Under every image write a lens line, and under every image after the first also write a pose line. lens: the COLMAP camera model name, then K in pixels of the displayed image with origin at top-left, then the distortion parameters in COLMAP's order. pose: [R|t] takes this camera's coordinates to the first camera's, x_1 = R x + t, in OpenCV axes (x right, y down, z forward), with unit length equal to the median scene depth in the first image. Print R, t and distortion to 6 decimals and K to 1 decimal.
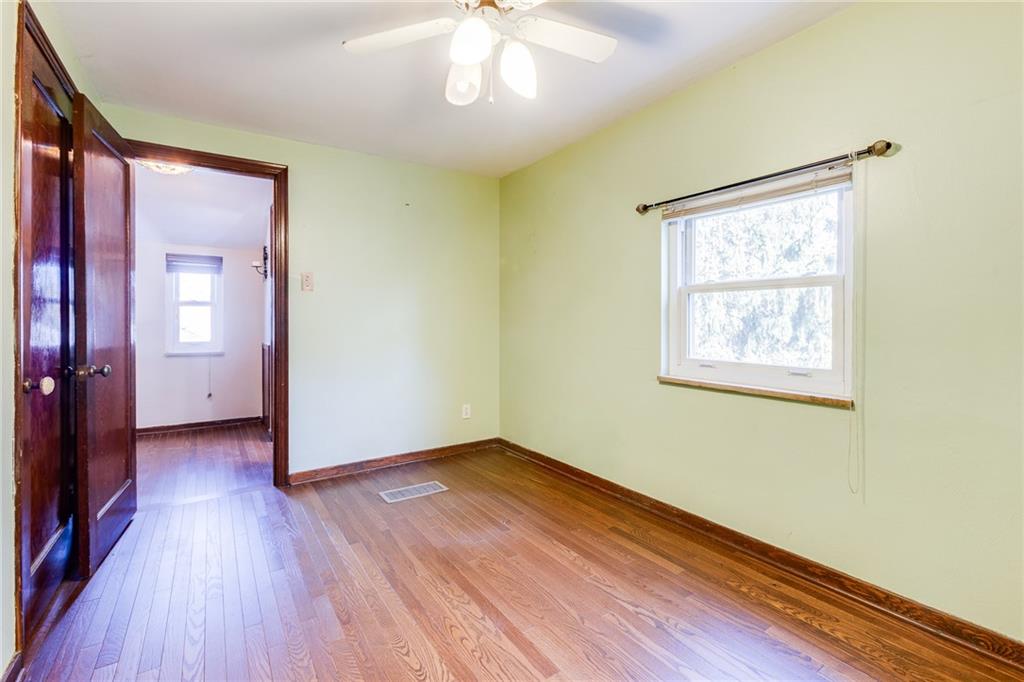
lens RADIAL K [[470.3, 0, 506.8], [0, 470.3, 331.4], [0, 0, 1]] dist [-0.004823, -0.000103]
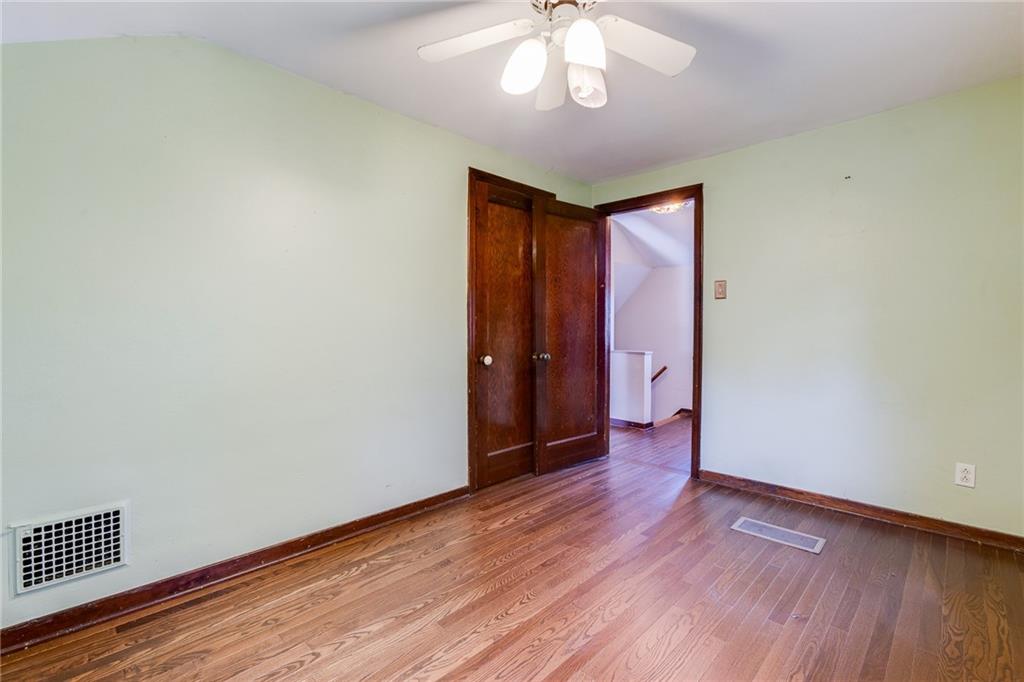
lens RADIAL K [[448.7, 0, 518.1], [0, 448.7, 343.7], [0, 0, 1]] dist [-0.000999, 0.000275]
pose [[0.219718, 0.040459, -0.974724, 0.419305], [-0.024752, 0.999049, 0.035890, -0.010869], [0.975249, 0.016241, 0.220511, 0.341692]]
